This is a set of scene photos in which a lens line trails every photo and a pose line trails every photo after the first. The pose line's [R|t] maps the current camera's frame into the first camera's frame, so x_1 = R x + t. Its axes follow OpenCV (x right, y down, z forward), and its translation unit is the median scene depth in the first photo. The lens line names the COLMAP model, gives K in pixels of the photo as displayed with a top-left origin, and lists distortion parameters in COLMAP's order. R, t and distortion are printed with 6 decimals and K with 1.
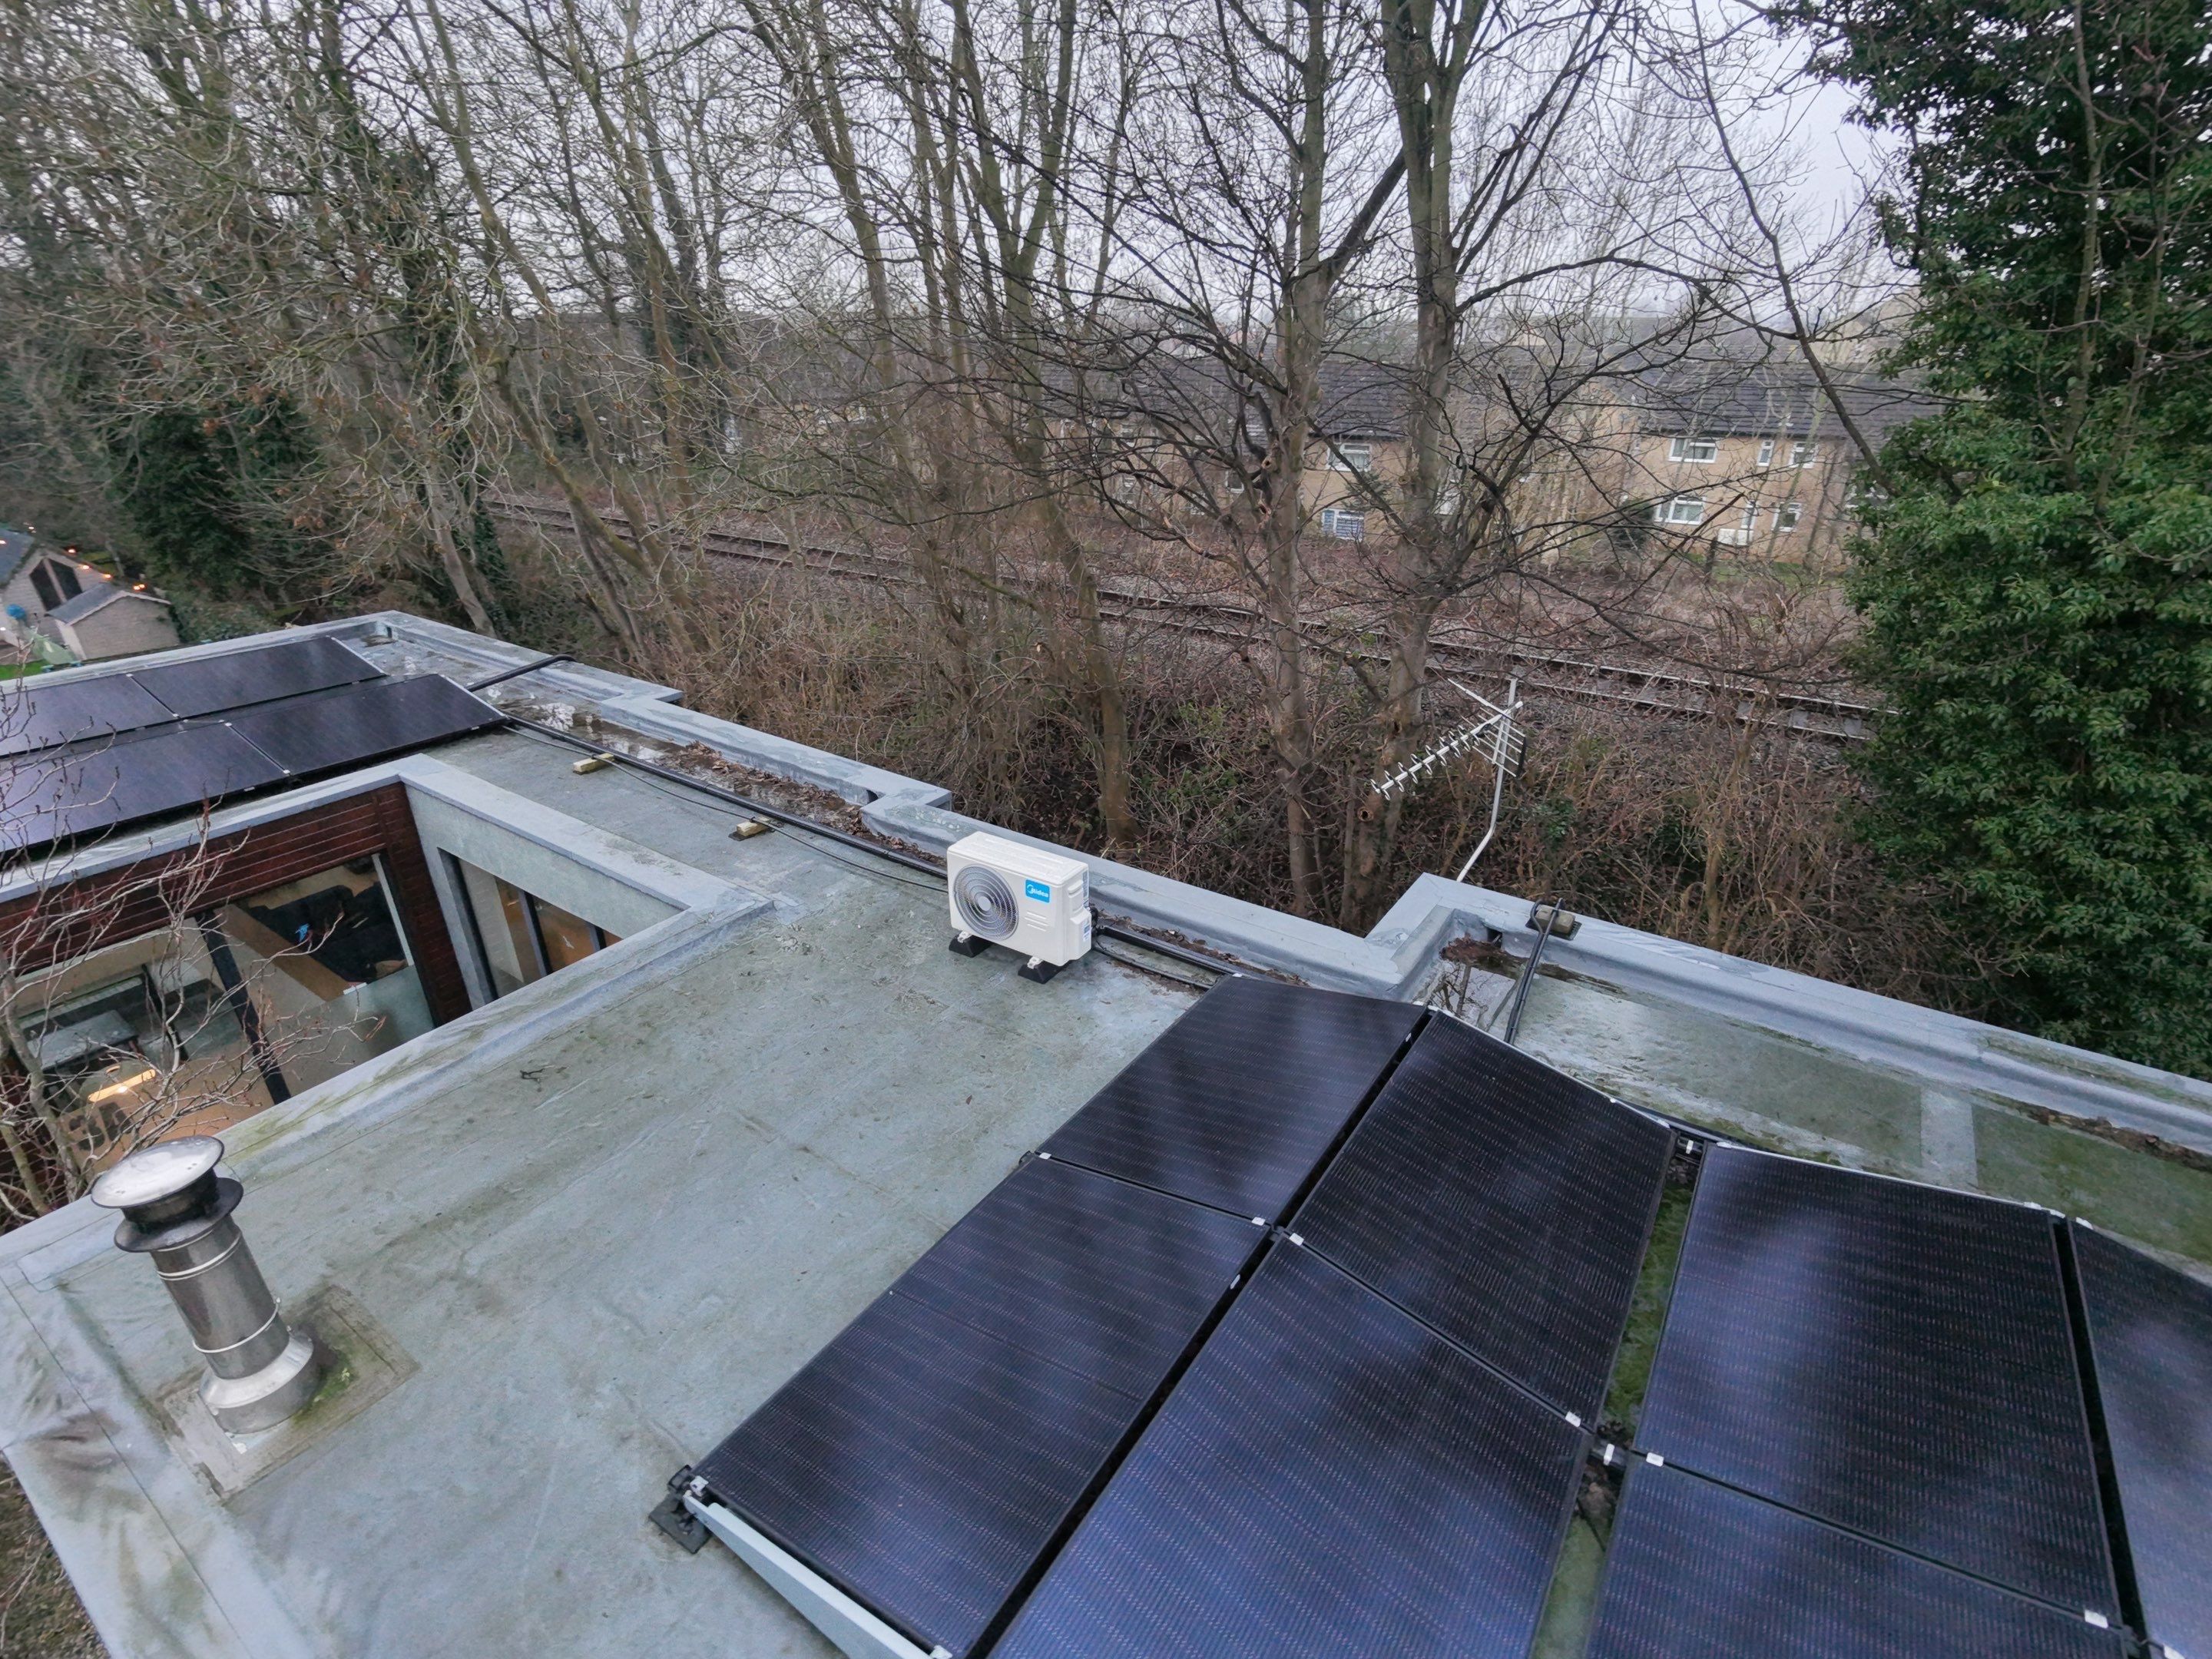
lens RADIAL K [[1055.7, 0, 1106.0], [0, 1055.7, 829.5], [0, 0, 1]] dist [-0.003117, 0.002771]
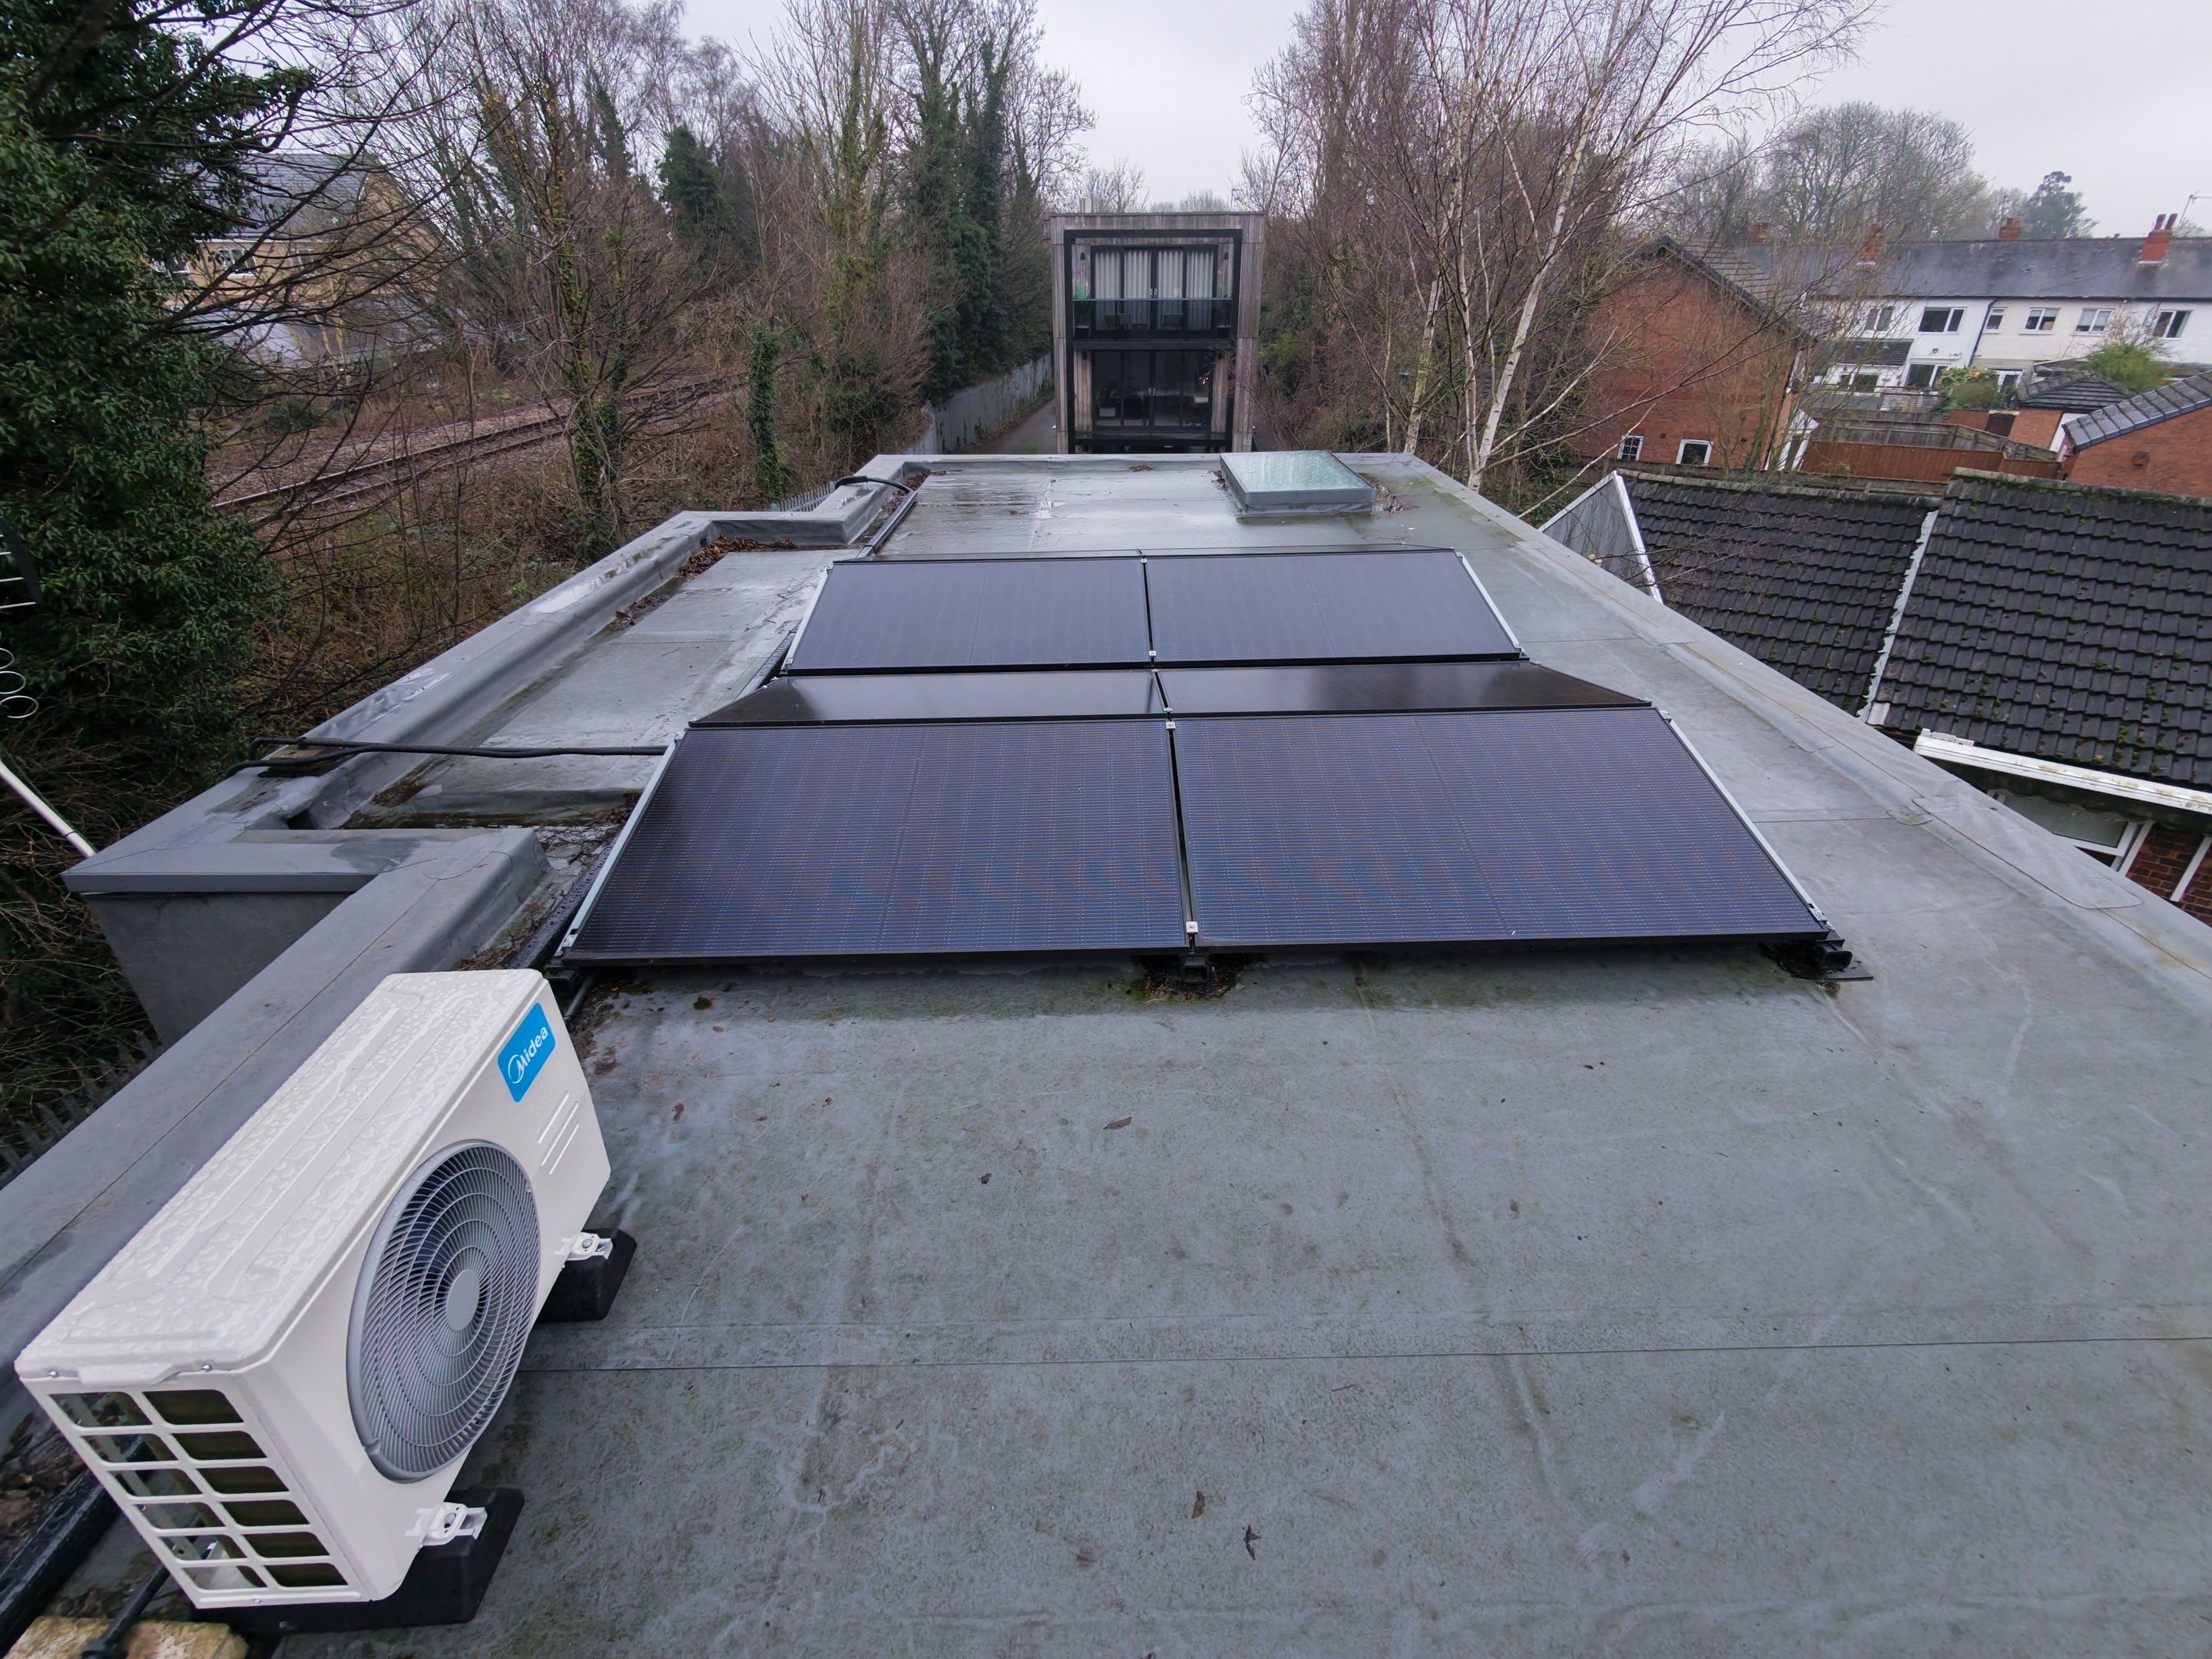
lens RADIAL K [[1055.7, 0, 1106.0], [0, 1055.7, 829.5], [0, 0, 1]] dist [-0.003117, 0.002771]
pose [[-0.582911, -0.372742, 0.721996, -0.358980], [0.356561, 0.681102, 0.639503, -0.127253], [-0.730123, 0.630209, -0.264116, 0.878460]]
